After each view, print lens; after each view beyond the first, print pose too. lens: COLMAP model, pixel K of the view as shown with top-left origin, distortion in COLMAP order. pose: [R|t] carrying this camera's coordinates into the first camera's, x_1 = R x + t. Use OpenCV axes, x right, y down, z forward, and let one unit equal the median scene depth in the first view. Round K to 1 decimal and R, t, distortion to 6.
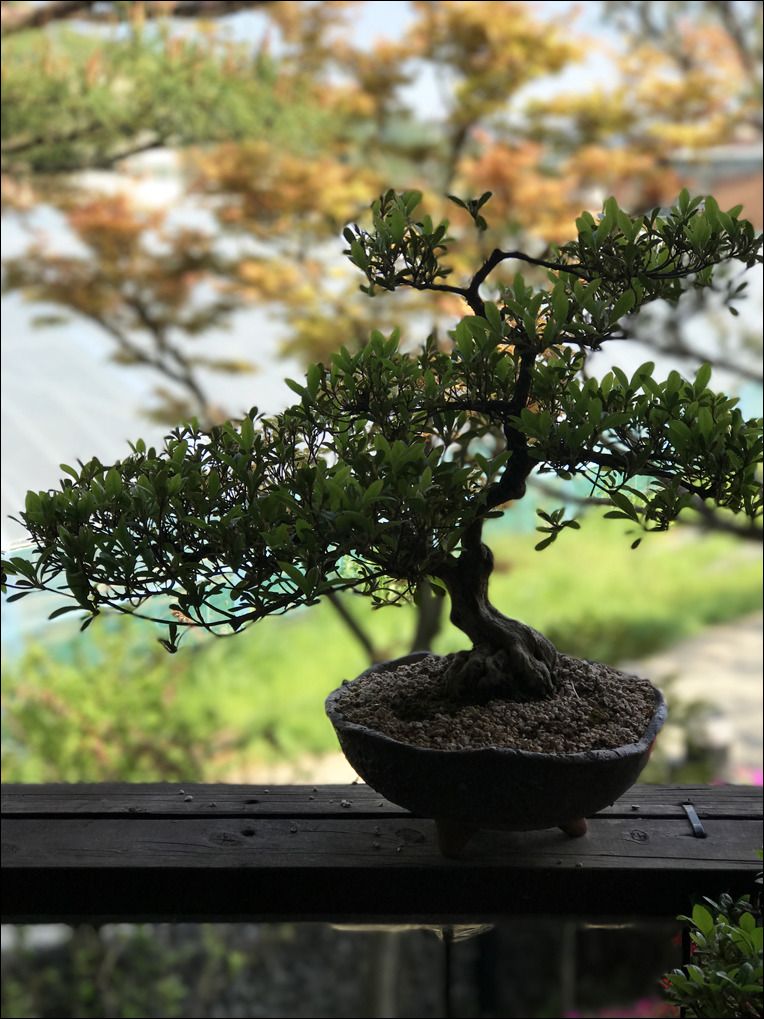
lens RADIAL K [[1677.9, 0, 381.9], [0, 1677.9, 509.1], [0, 0, 1]] dist [-0.006583, 0.000000]
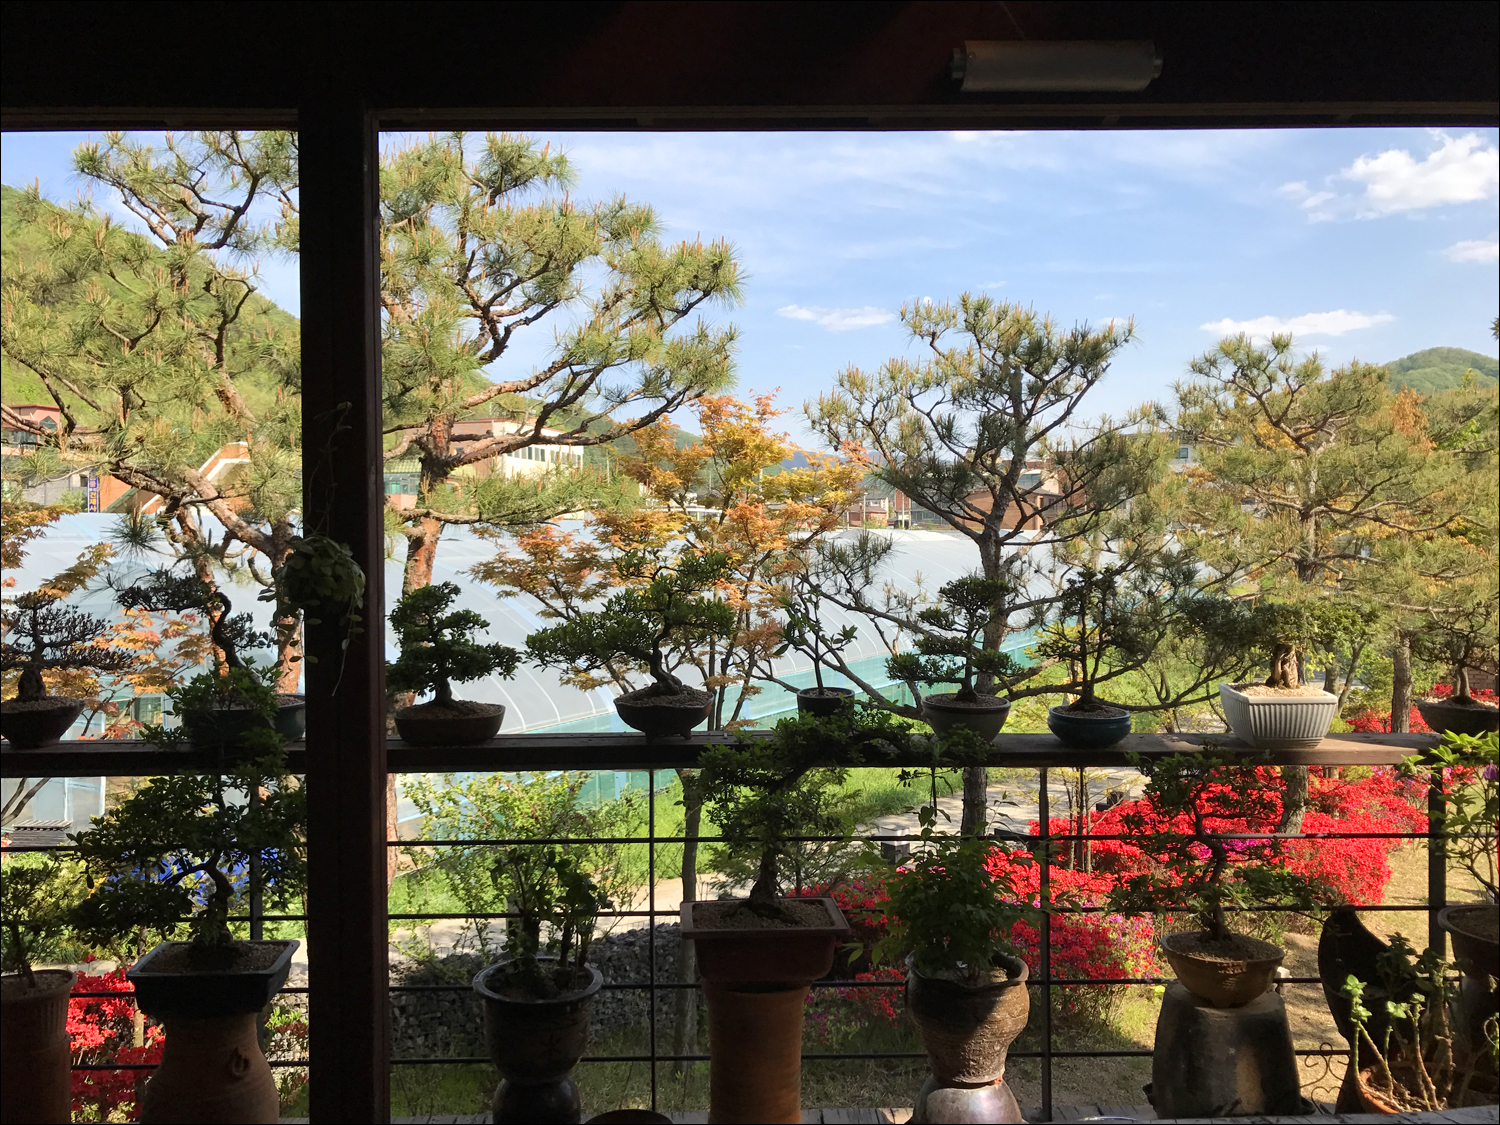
lens RADIAL K [[1233.5, 0, 749.6], [0, 1233.5, 564.5], [0, 0, 1]] dist [-0.002525, -0.001899]
pose [[0.999875, -0.009291, 0.012805, 0.053559], [0.010940, 0.990730, -0.135402, 0.044522], [-0.011428, 0.135525, 0.990708, -0.373068]]
